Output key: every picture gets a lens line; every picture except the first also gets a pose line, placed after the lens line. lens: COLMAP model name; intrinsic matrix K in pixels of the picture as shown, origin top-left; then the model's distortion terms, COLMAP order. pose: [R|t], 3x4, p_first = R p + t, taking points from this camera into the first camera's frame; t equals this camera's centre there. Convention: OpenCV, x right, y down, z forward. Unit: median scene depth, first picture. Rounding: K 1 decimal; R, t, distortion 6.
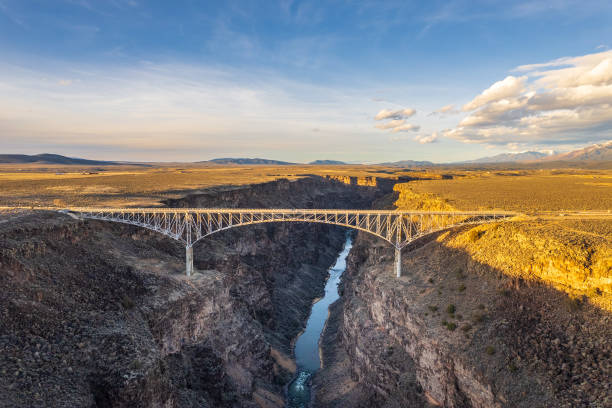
lens RADIAL K [[392.1, 0, 306.0], [0, 392.1, 204.0], [0, 0, 1]] dist [-0.083481, 0.073700]
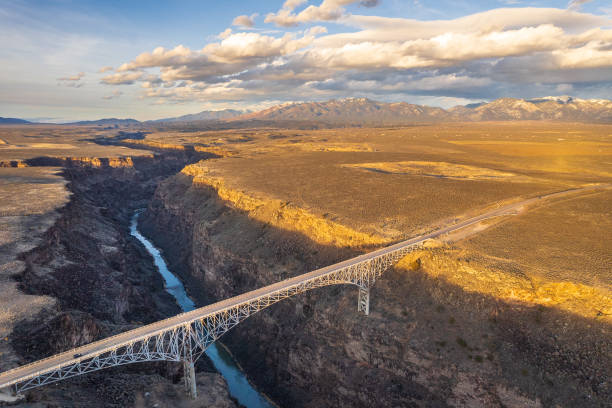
lens RADIAL K [[392.1, 0, 306.0], [0, 392.1, 204.0], [0, 0, 1]] dist [-0.083481, 0.073700]
pose [[0.749378, -0.134945, 0.648246, -0.298878], [0.062952, 0.989098, 0.133126, -0.148235], [-0.659144, -0.058953, 0.749703, 0.153095]]
